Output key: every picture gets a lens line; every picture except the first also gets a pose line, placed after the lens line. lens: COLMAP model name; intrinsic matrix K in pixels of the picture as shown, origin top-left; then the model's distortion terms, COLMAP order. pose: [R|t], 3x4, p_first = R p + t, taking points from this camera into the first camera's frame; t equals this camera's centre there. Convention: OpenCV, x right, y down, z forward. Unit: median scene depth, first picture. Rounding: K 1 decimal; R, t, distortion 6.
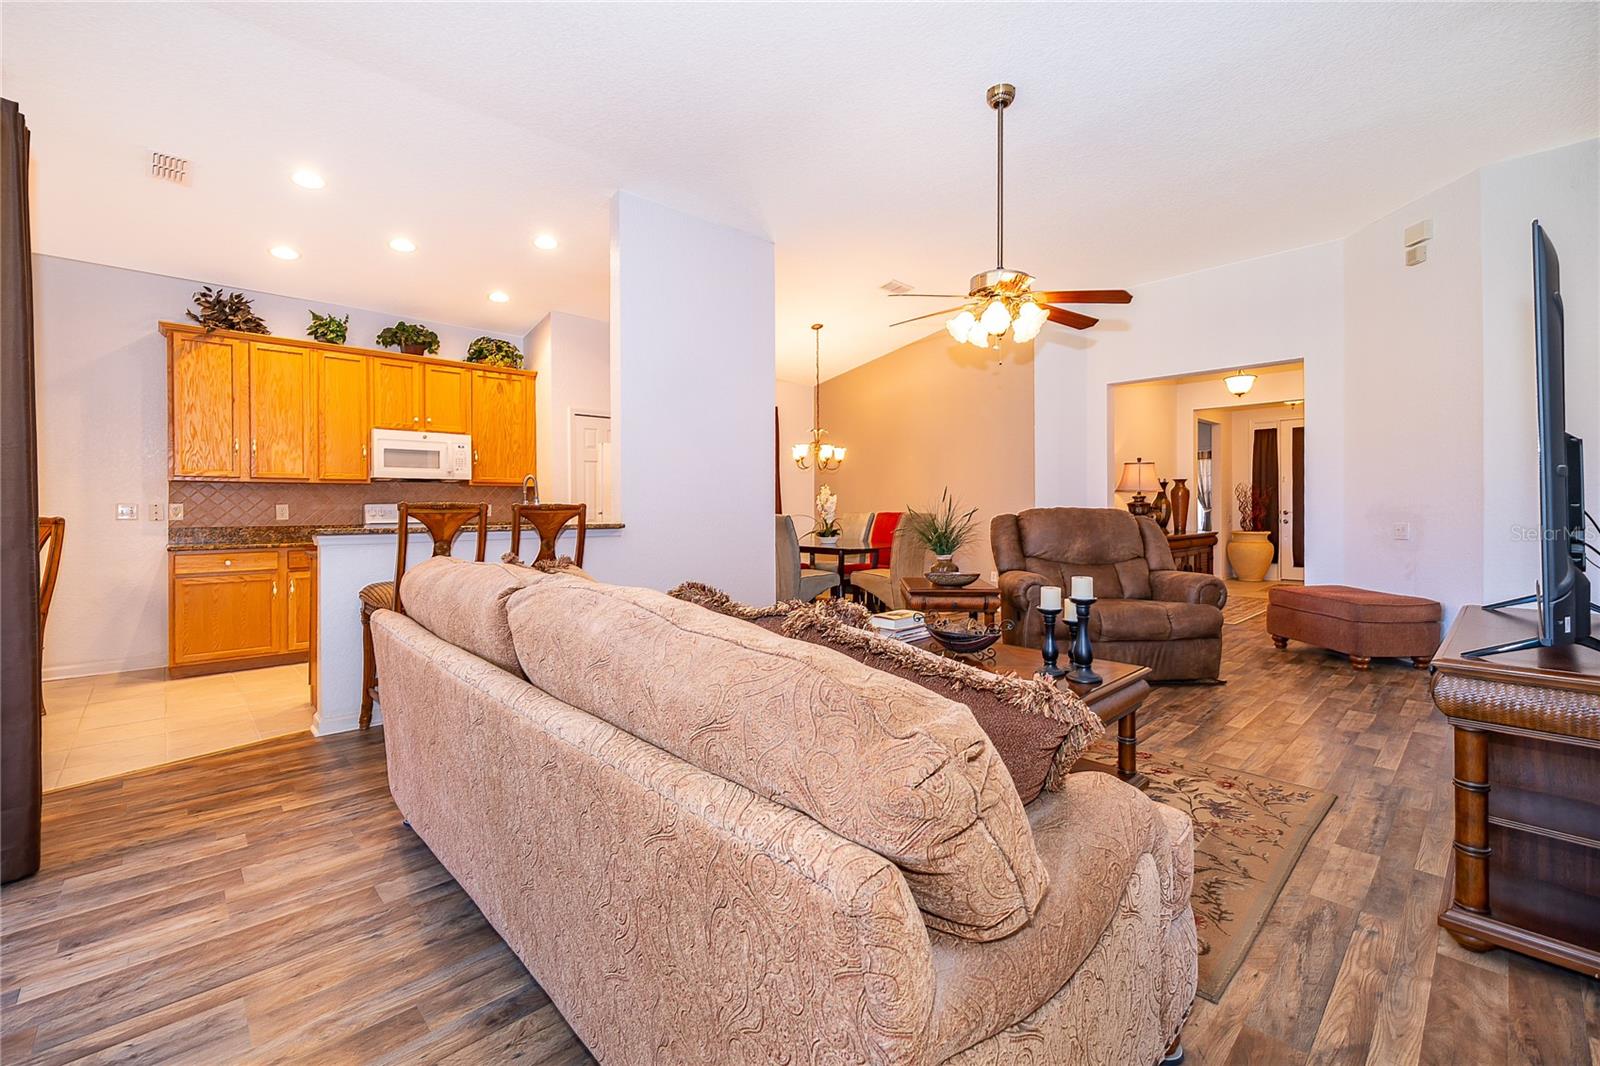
lens RADIAL K [[679.4, 0, 797.7], [0, 679.4, 511.8], [0, 0, 1]] dist [0.000587, -0.000042]
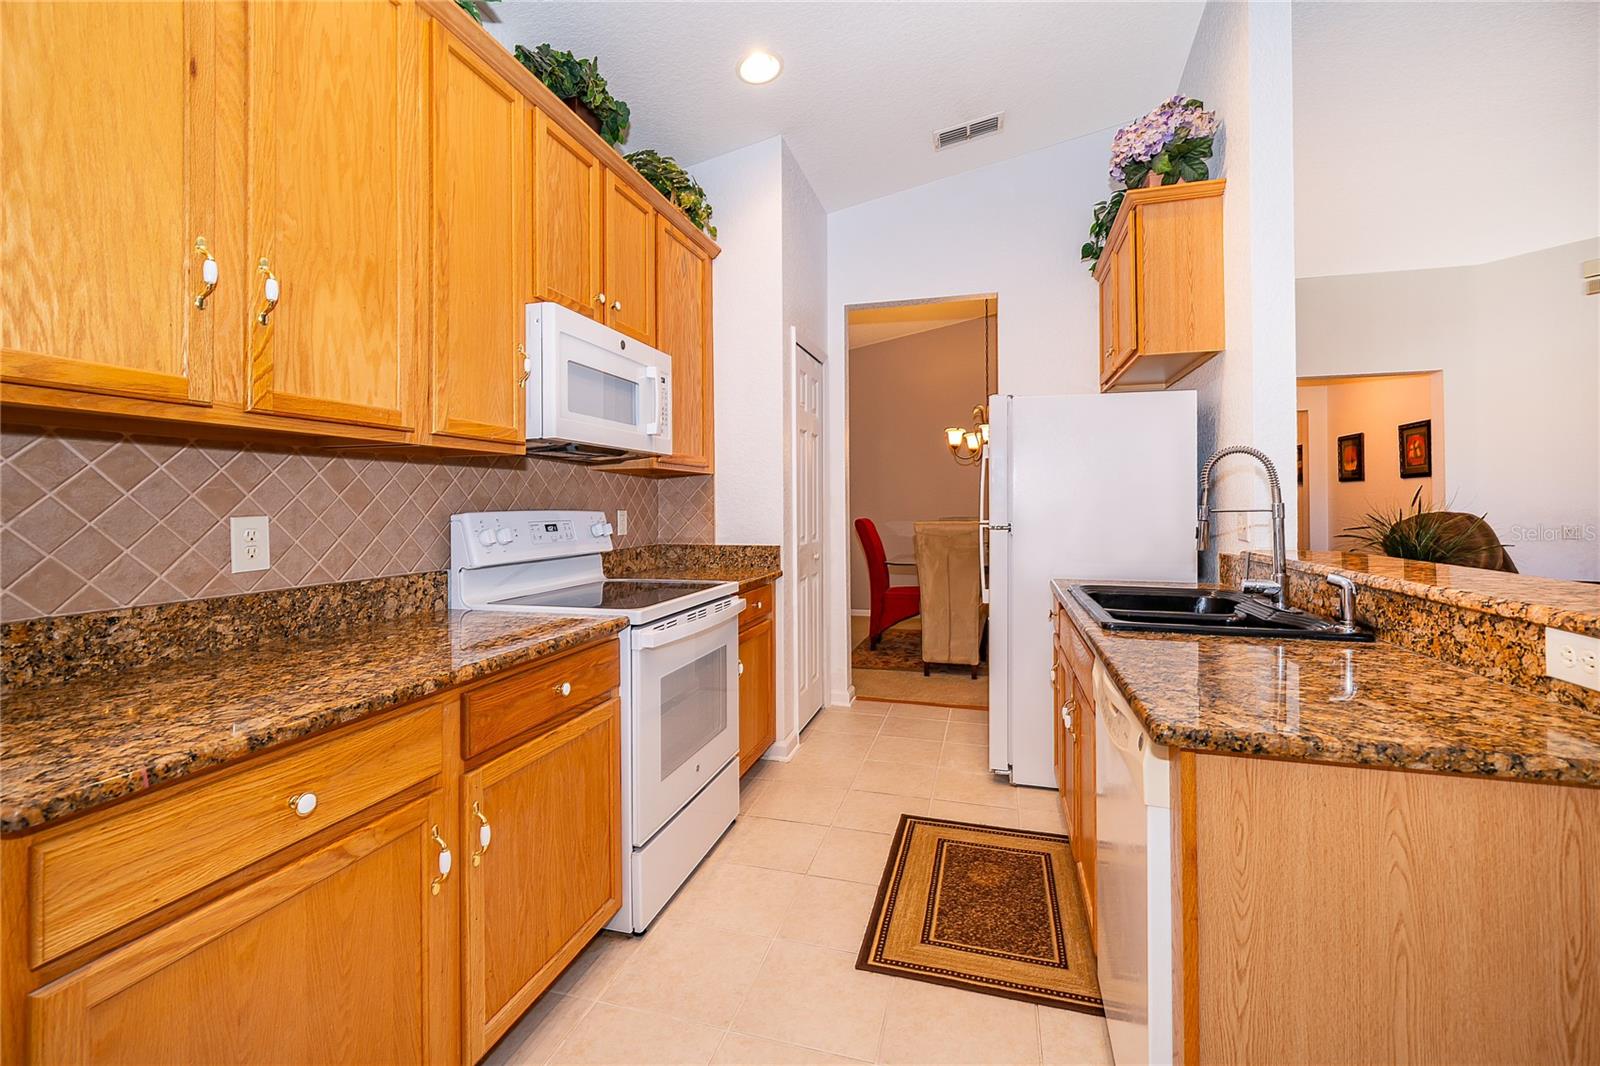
lens RADIAL K [[679.4, 0, 797.7], [0, 679.4, 511.8], [0, 0, 1]] dist [0.000587, -0.000042]
pose [[0.862617, -0.003675, 0.505844, -0.710268], [0.003430, 0.999993, 0.001417, -0.012229], [-0.505846, 0.000512, 0.862624, 0.649700]]
